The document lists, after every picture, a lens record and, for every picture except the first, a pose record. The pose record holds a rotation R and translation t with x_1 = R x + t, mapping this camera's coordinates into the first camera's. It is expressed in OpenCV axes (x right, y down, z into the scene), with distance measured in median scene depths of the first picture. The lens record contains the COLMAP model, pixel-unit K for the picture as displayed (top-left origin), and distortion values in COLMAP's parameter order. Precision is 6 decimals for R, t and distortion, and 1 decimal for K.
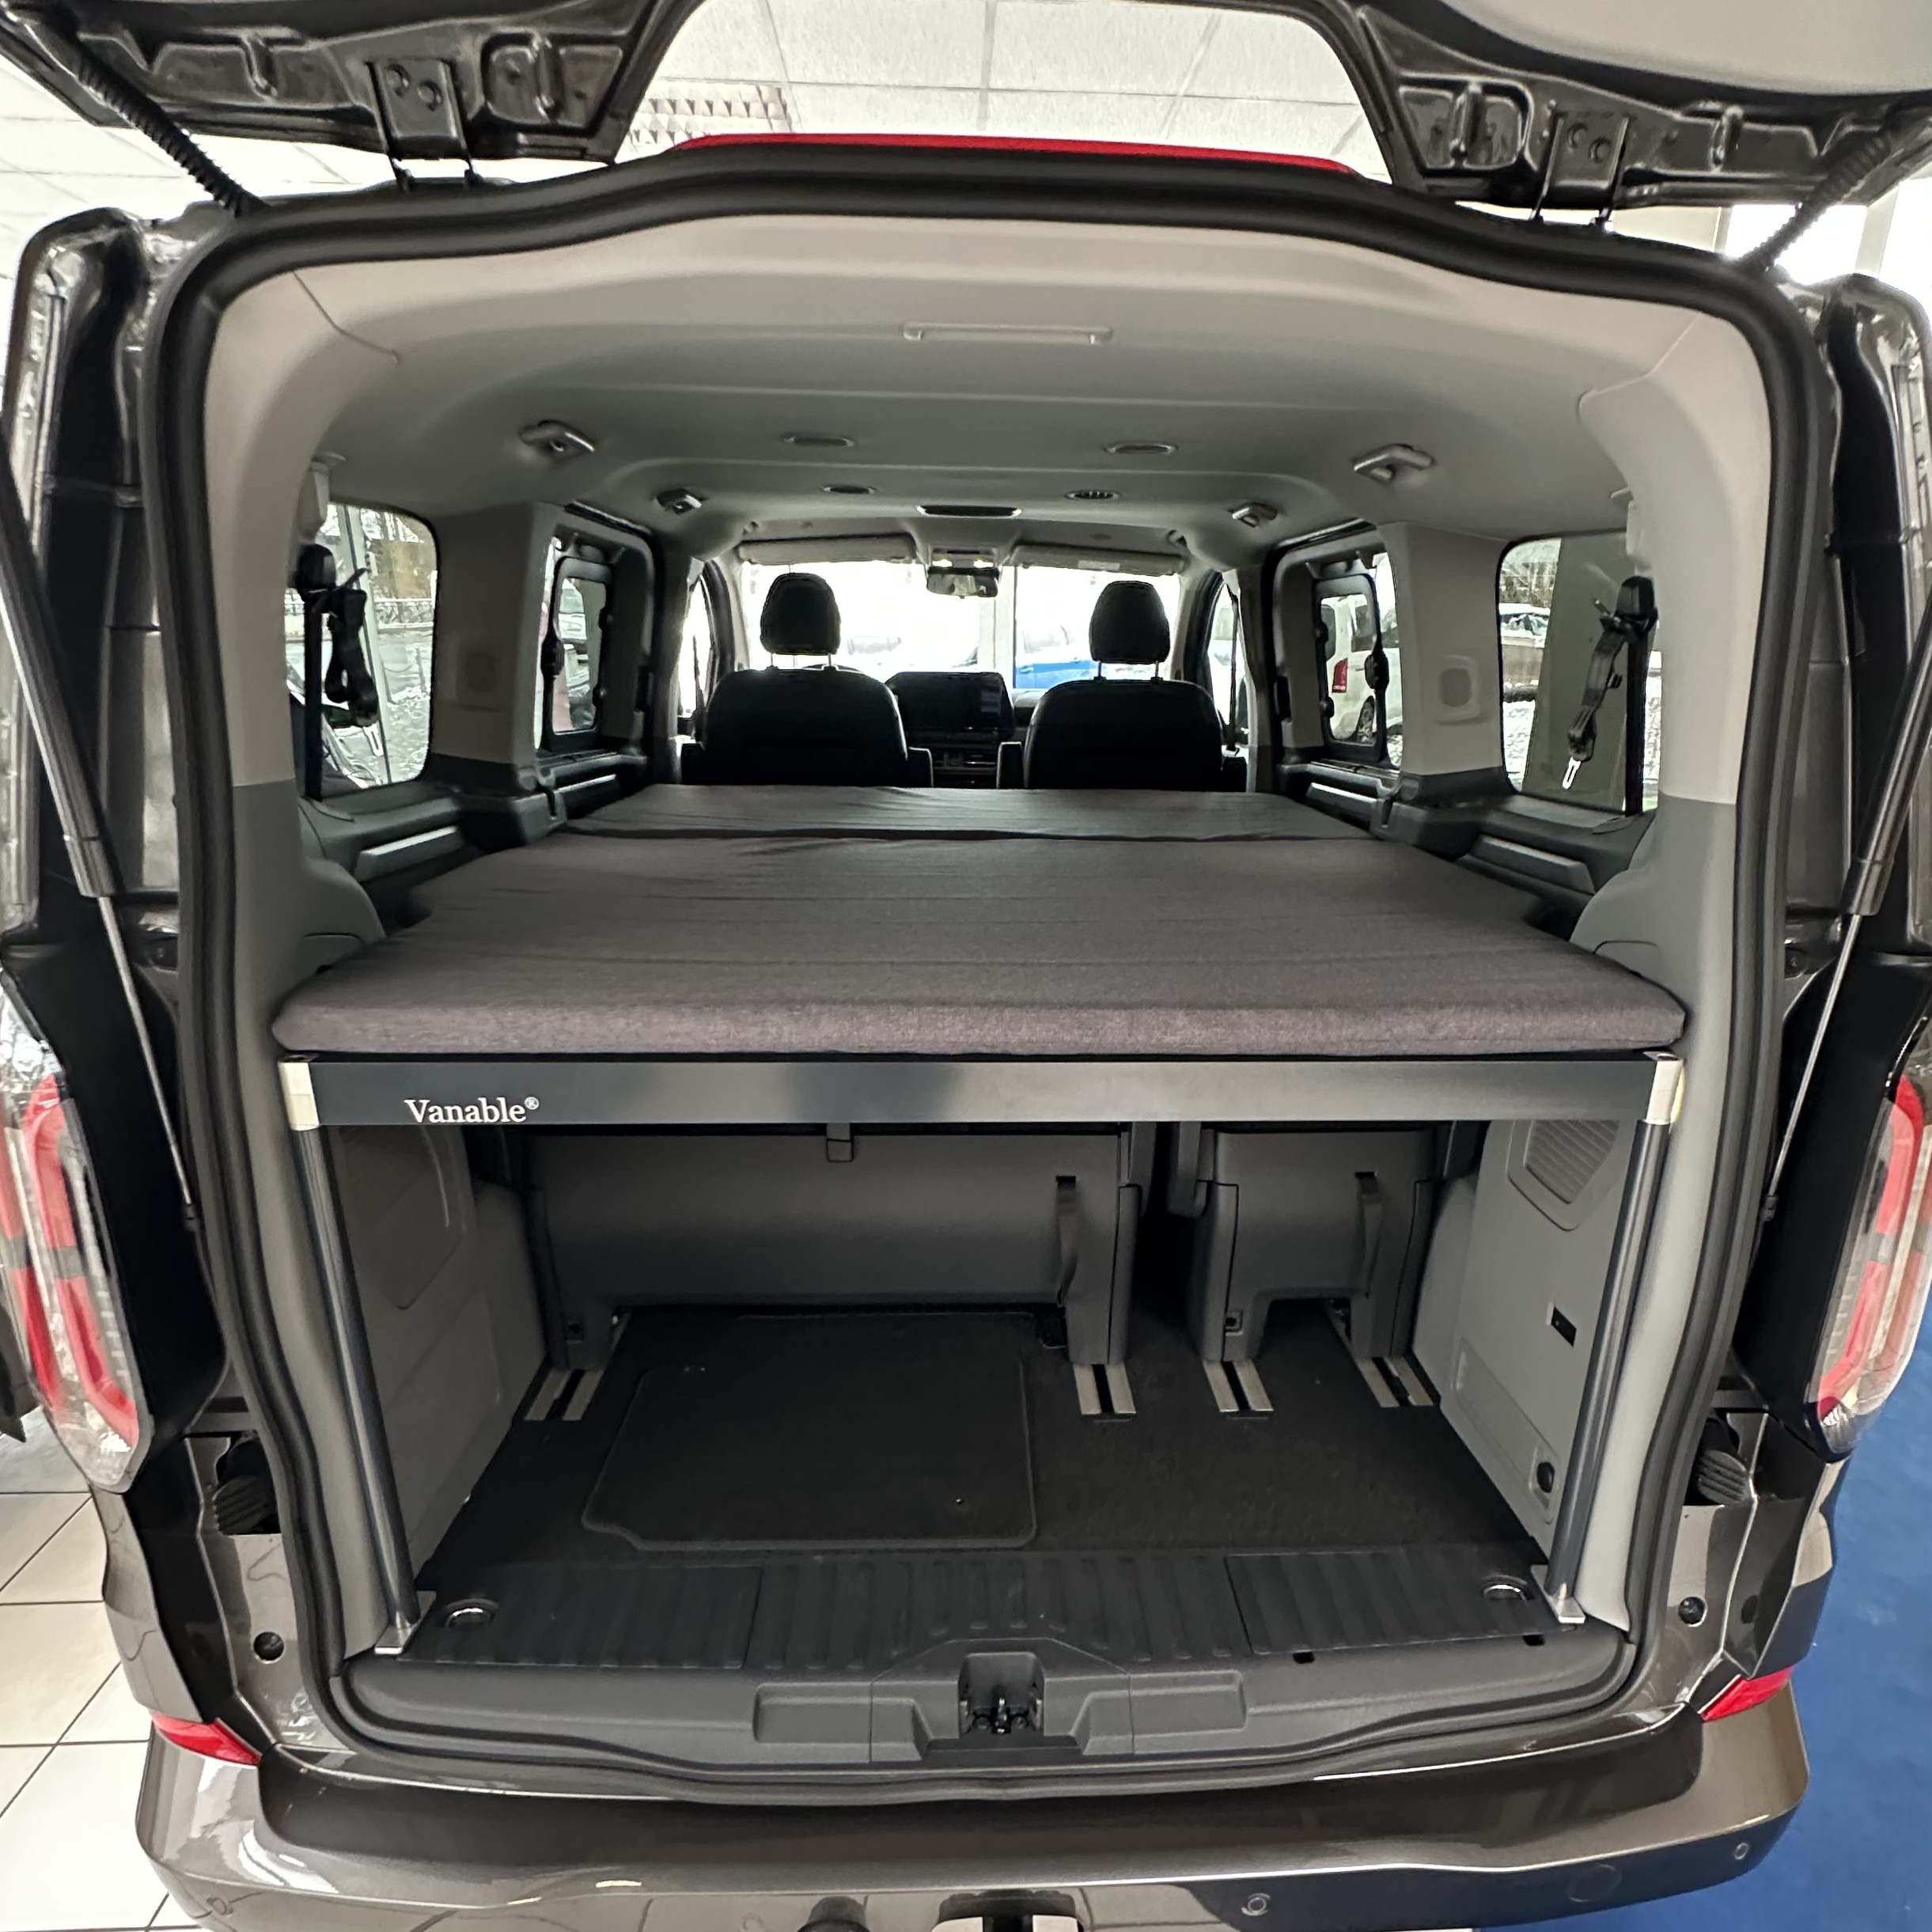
lens RADIAL K [[1202.7, 0, 1017.2], [0, 1202.7, 878.7], [0, 0, 1]] dist [-0.000730, -0.001084]
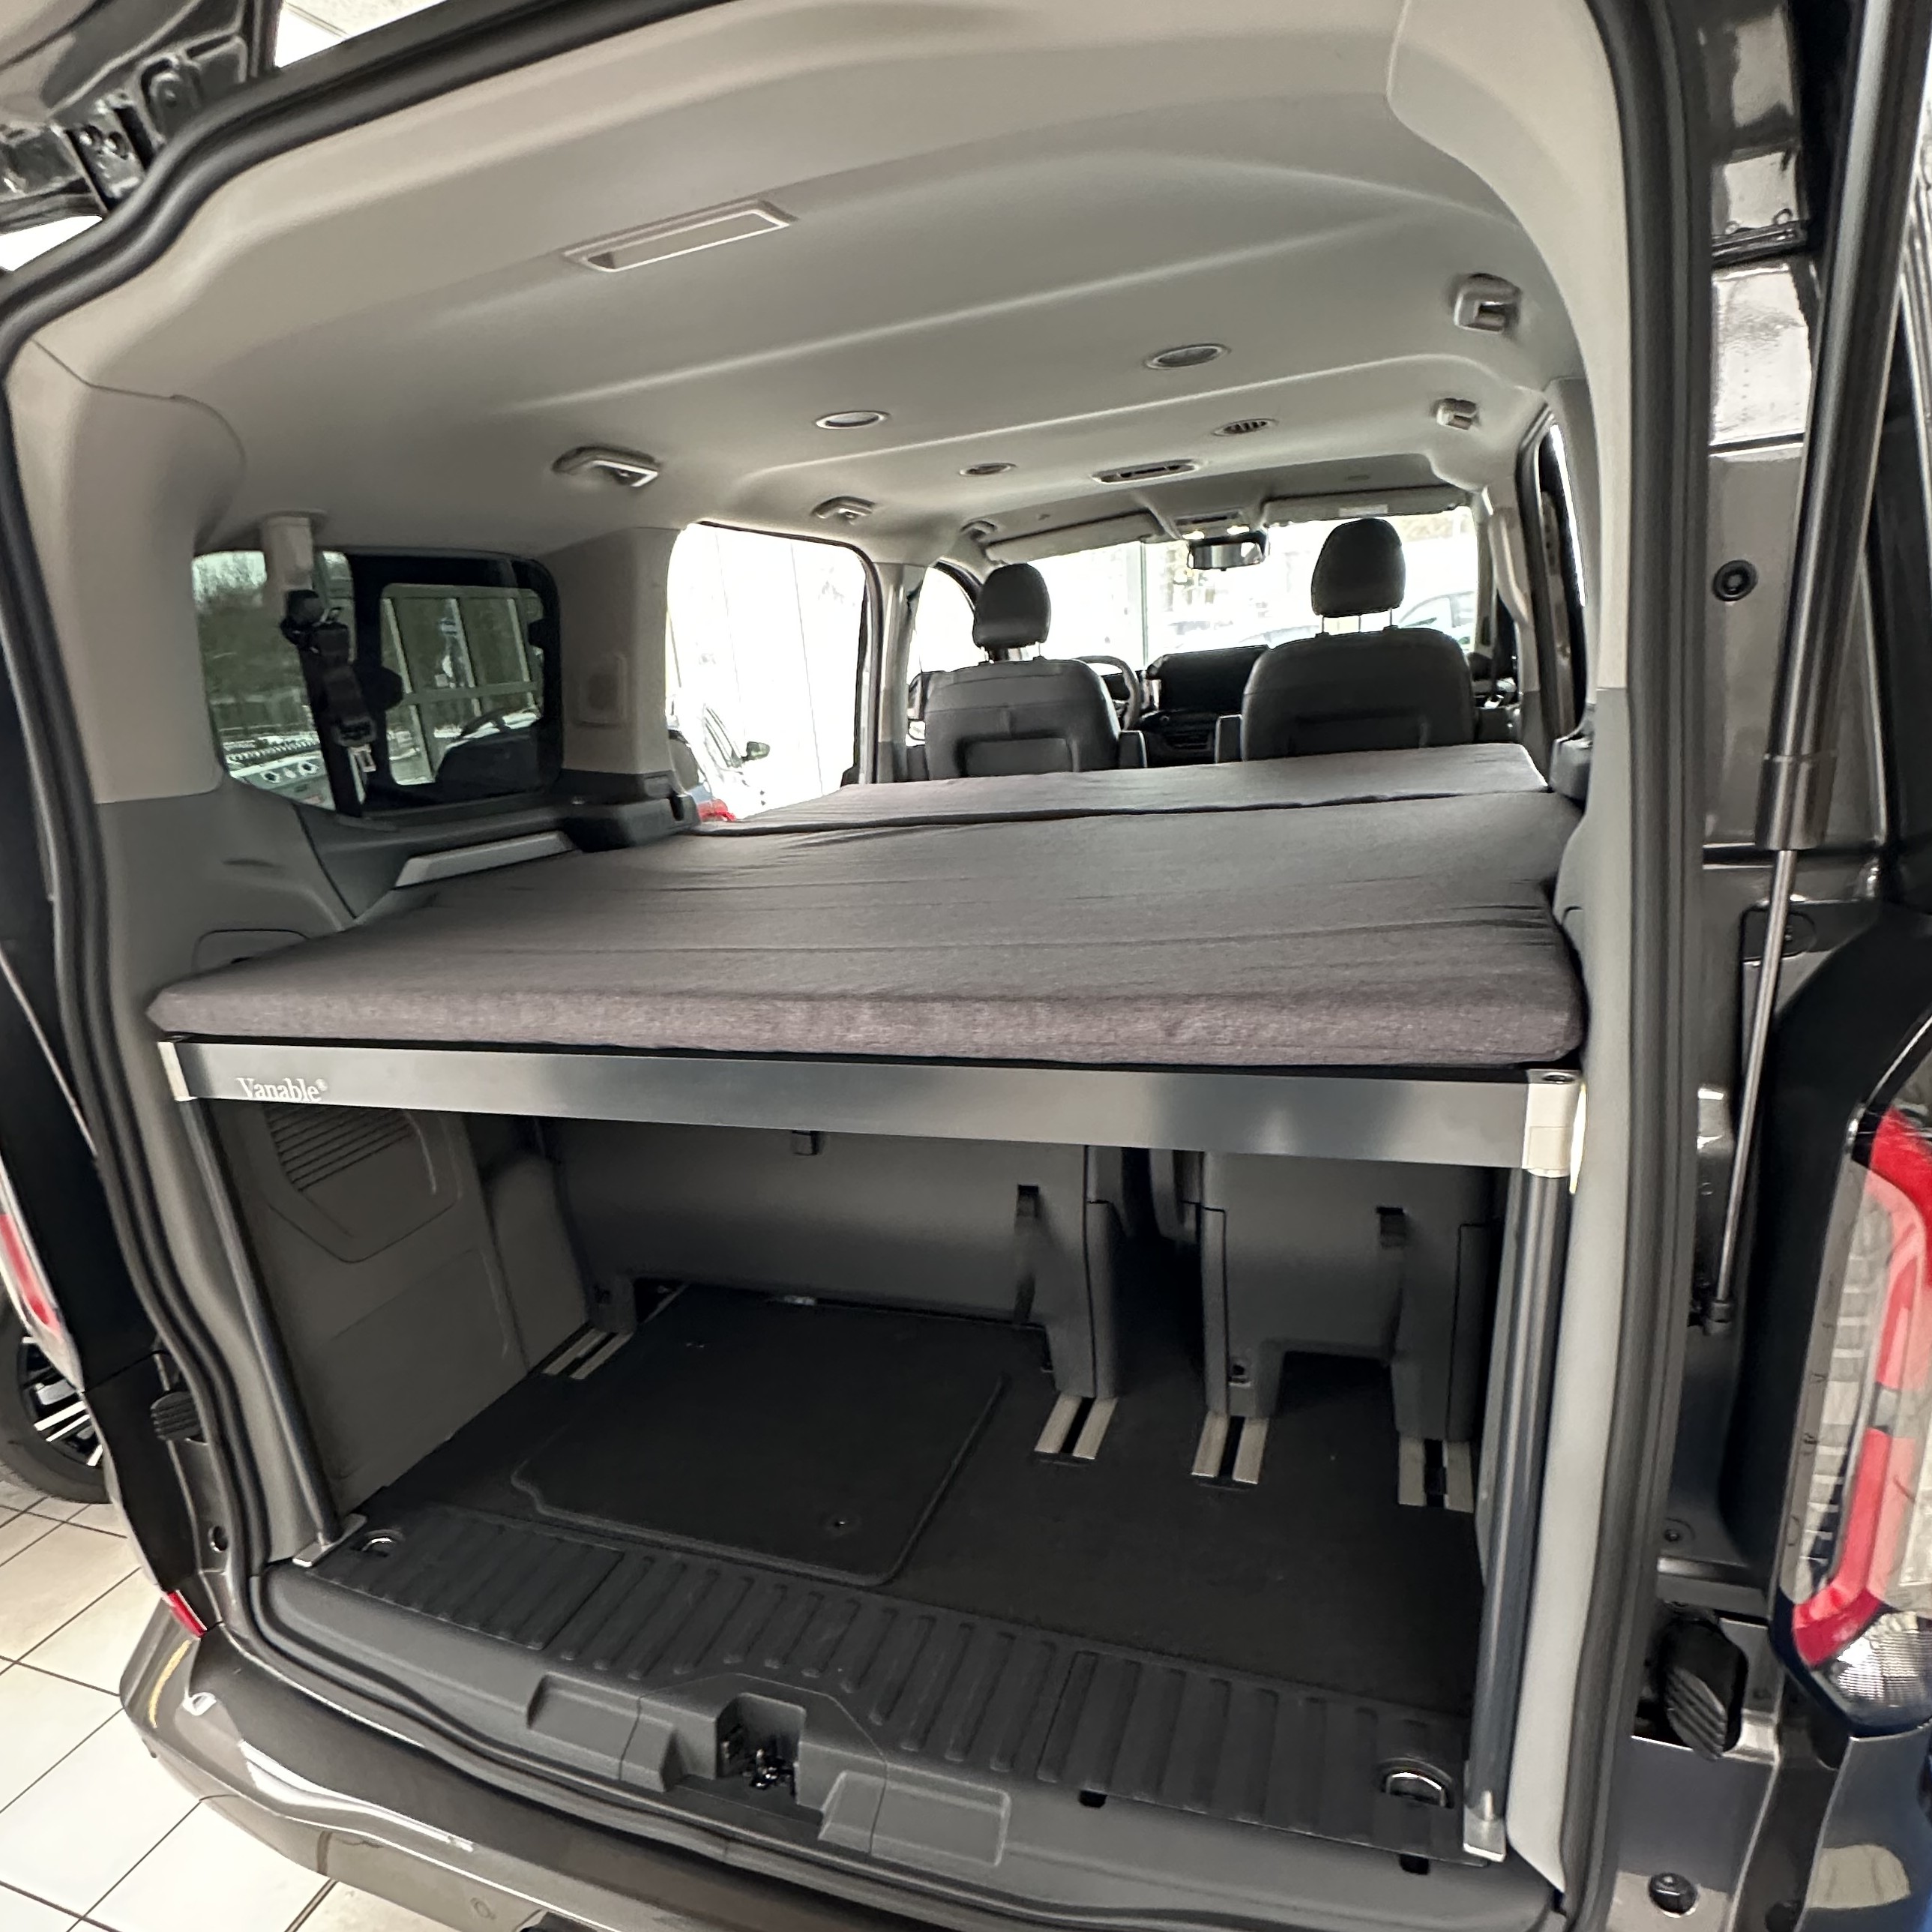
lens RADIAL K [[1157.0, 0, 964.6], [0, 1157.0, 910.9], [0, 0, 1]] dist [-0.003245, 0.001437]
pose [[0.913896, -0.024690, -0.405196, 0.502450], [0.037192, 0.999043, 0.023009, 0.028489], [0.404240, -0.036098, 0.913940, 0.280645]]
